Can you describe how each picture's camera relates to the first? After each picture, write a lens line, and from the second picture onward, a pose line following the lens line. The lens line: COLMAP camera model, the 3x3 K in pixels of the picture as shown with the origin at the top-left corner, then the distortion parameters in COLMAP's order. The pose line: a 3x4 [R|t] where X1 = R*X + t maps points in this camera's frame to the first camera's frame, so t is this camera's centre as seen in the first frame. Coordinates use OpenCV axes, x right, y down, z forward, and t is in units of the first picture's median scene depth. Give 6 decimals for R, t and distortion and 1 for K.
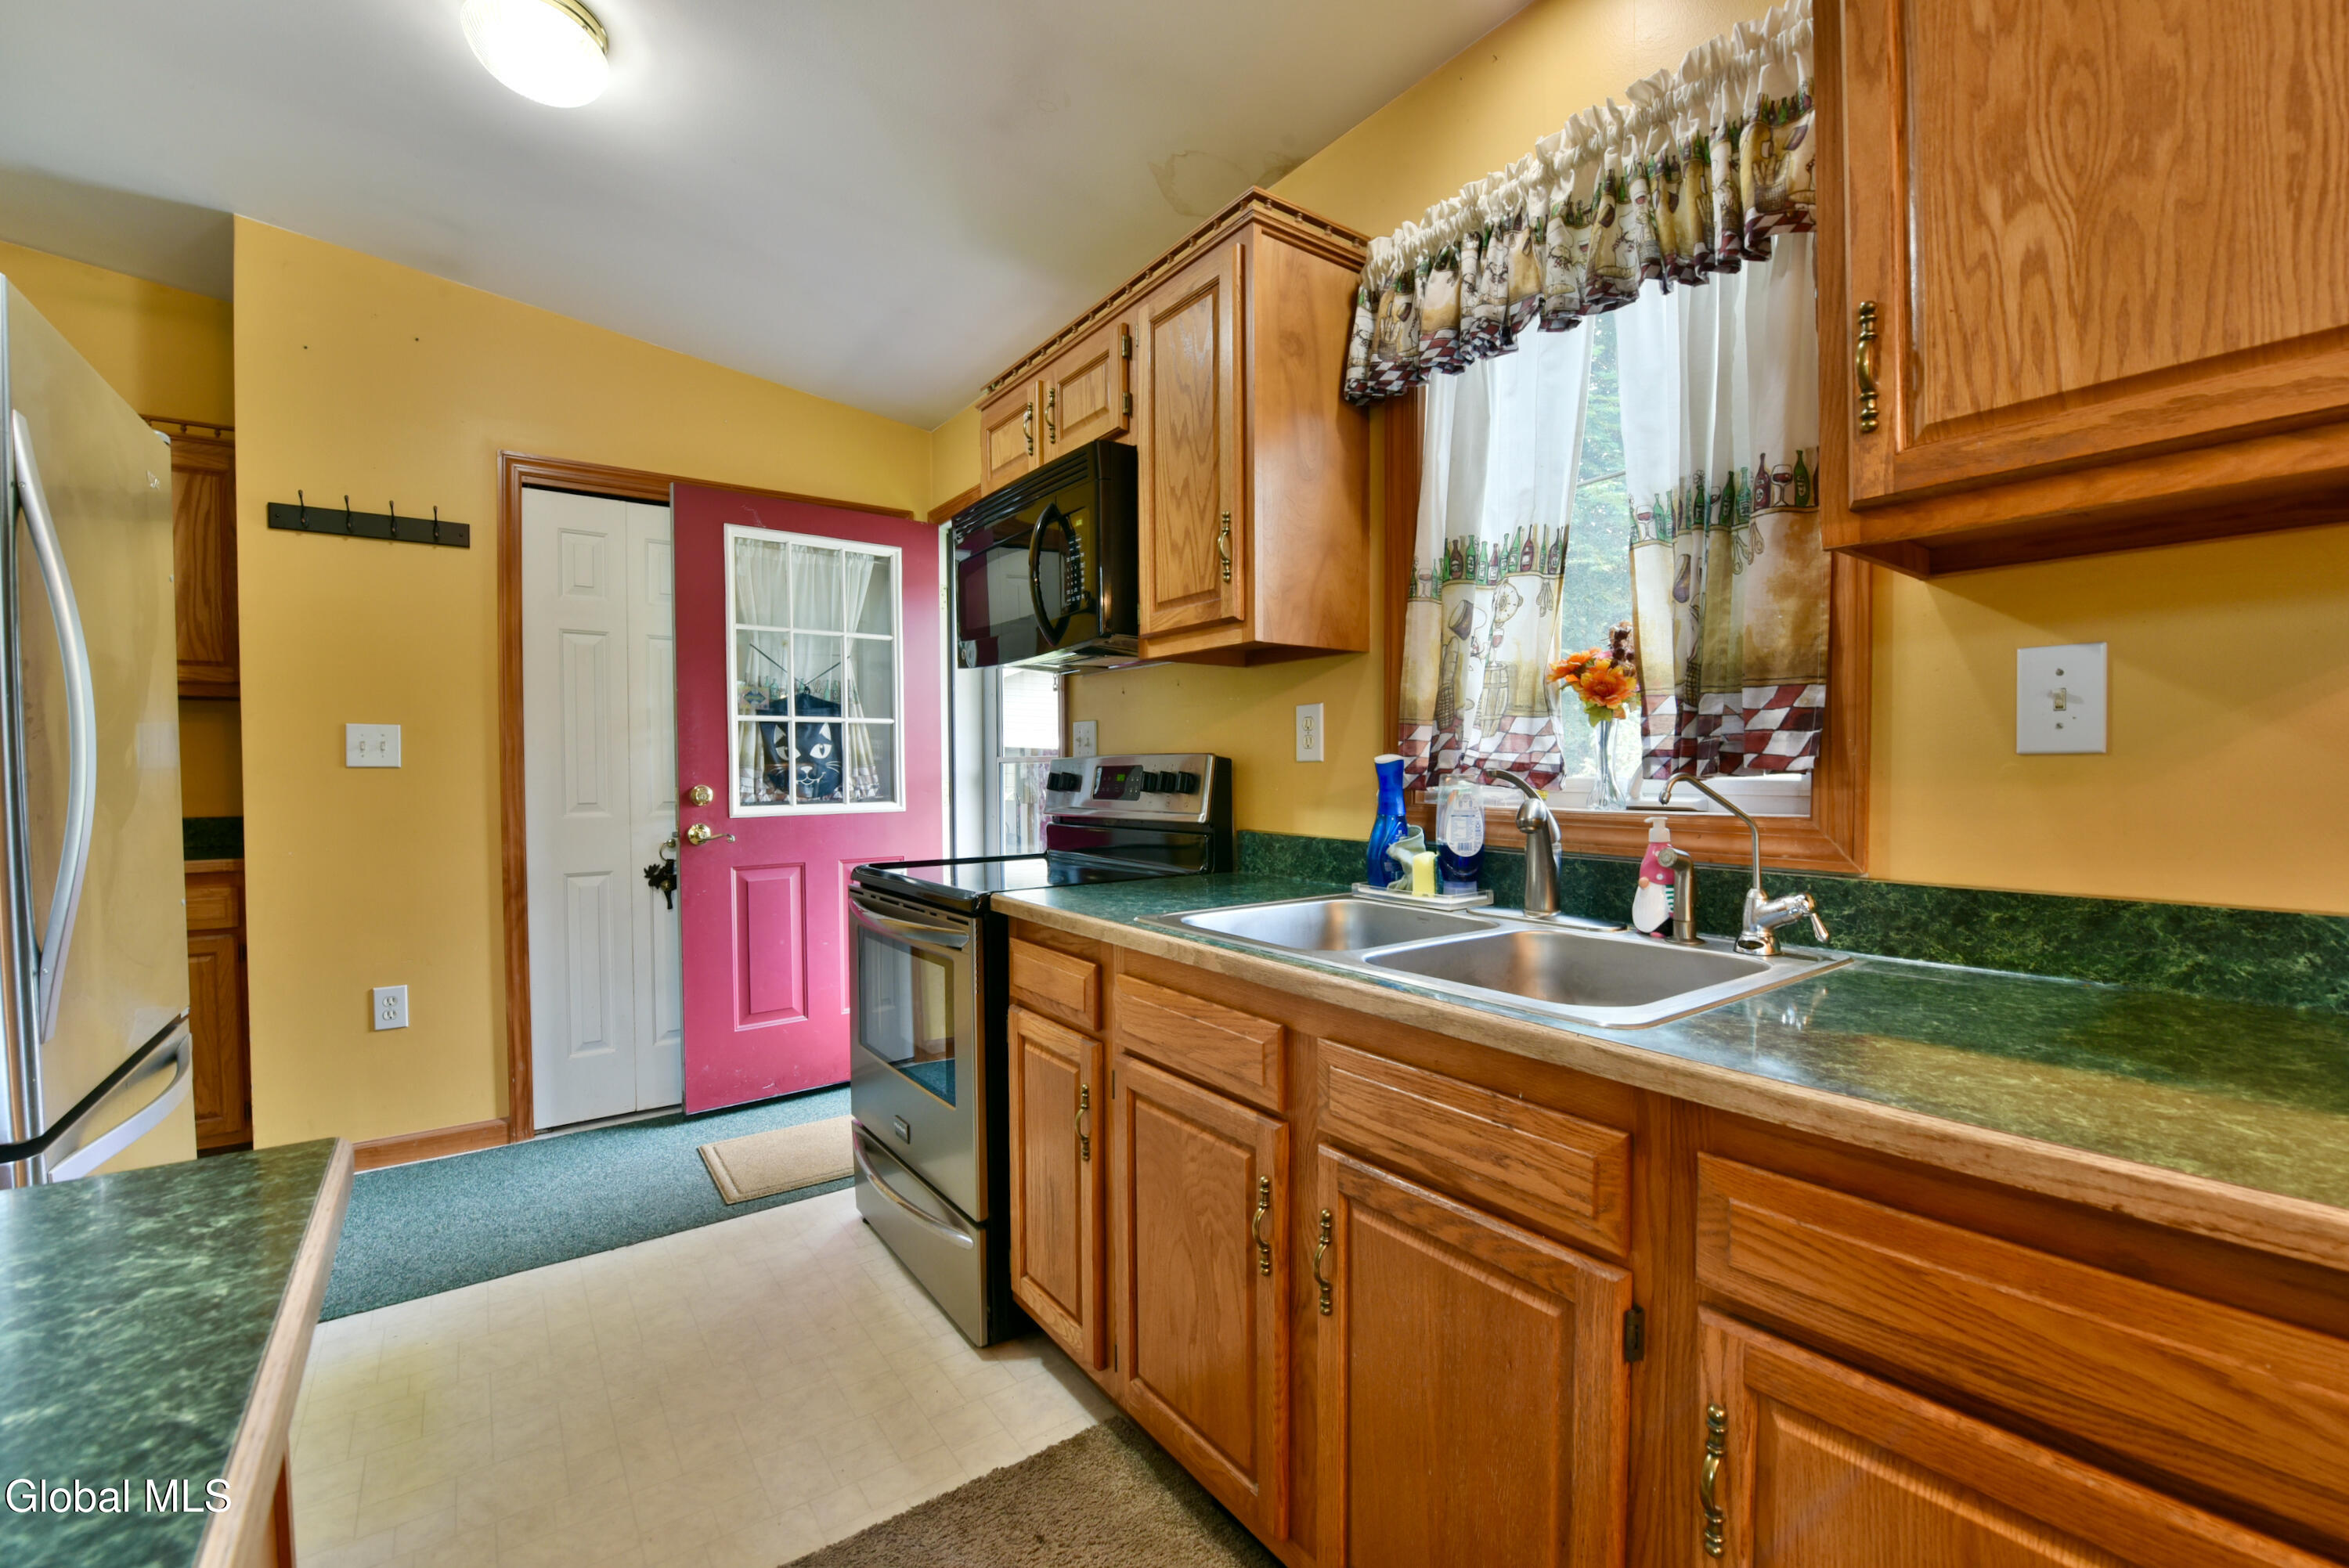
lens RADIAL K [[971.9, 0, 1178.7], [0, 971.9, 790.3], [0, 0, 1]] dist [-0.016735, -0.003235]
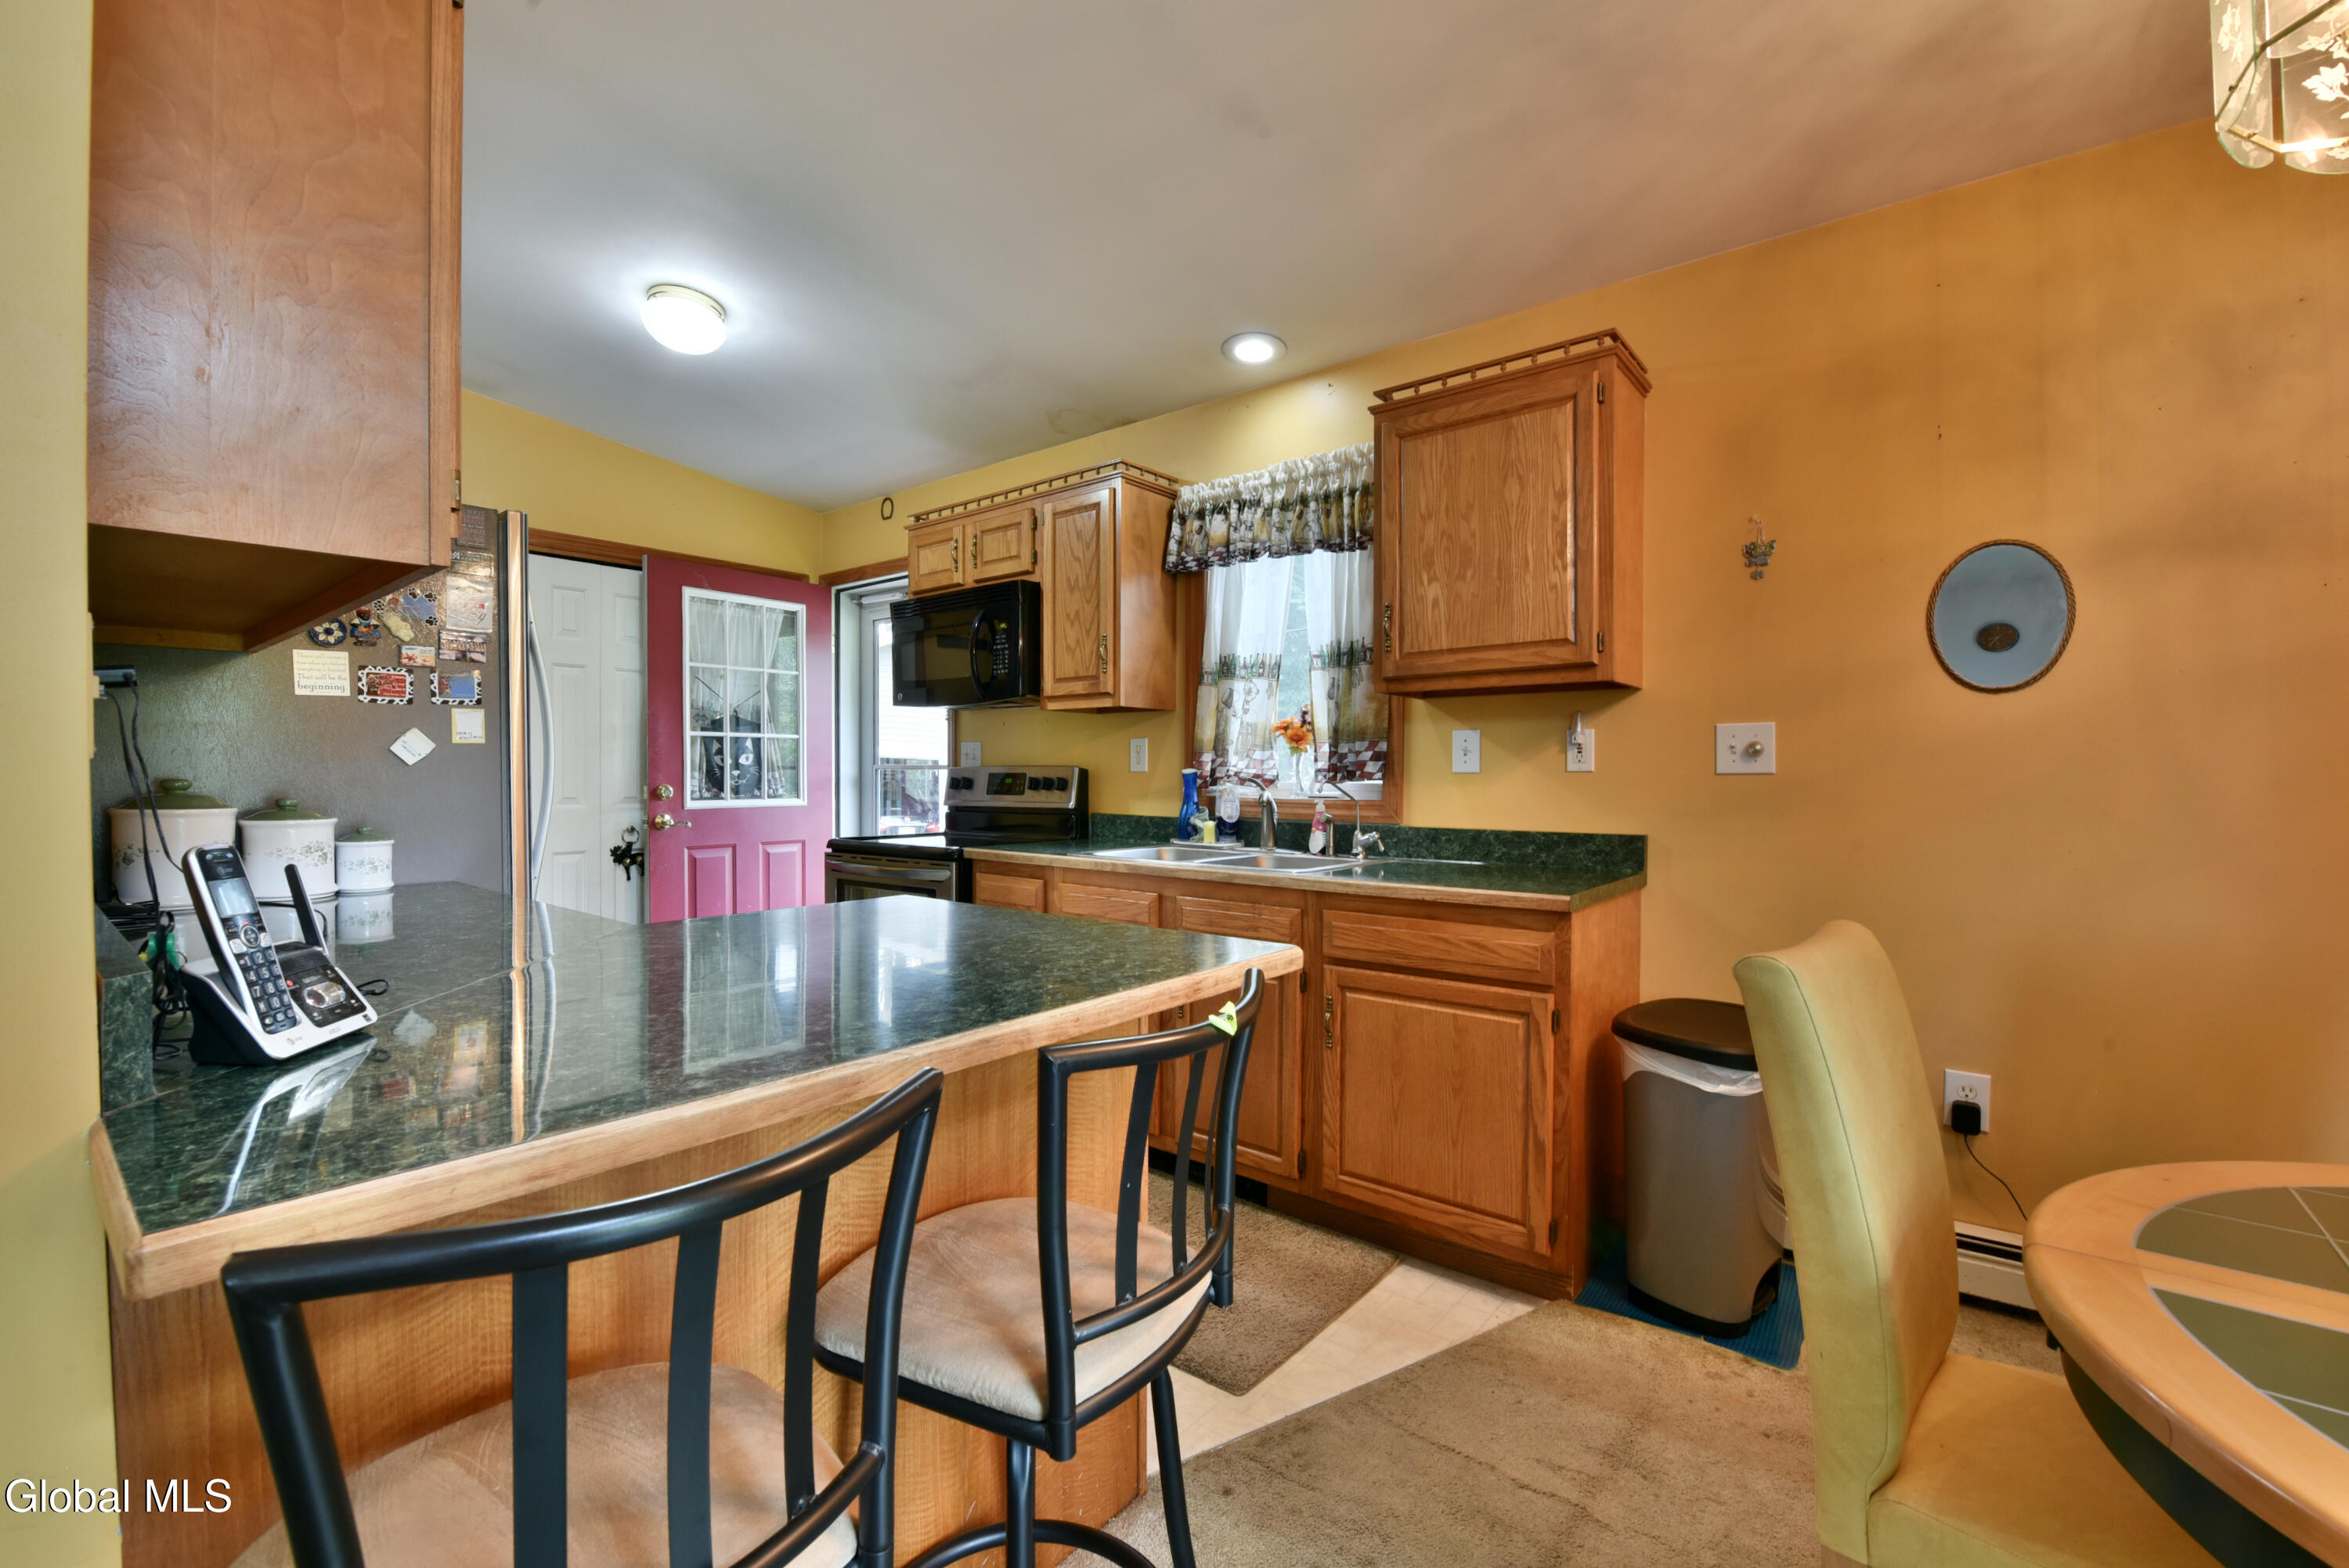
lens RADIAL K [[980.3, 0, 1158.1], [0, 980.3, 790.7], [0, 0, 1]] dist [-0.021792, 0.000163]
pose [[0.966720, 0.004163, 0.255805, -0.339569], [-0.002810, 0.999980, -0.005654, 0.016483], [-0.255823, 0.004747, 0.966712, -0.839270]]
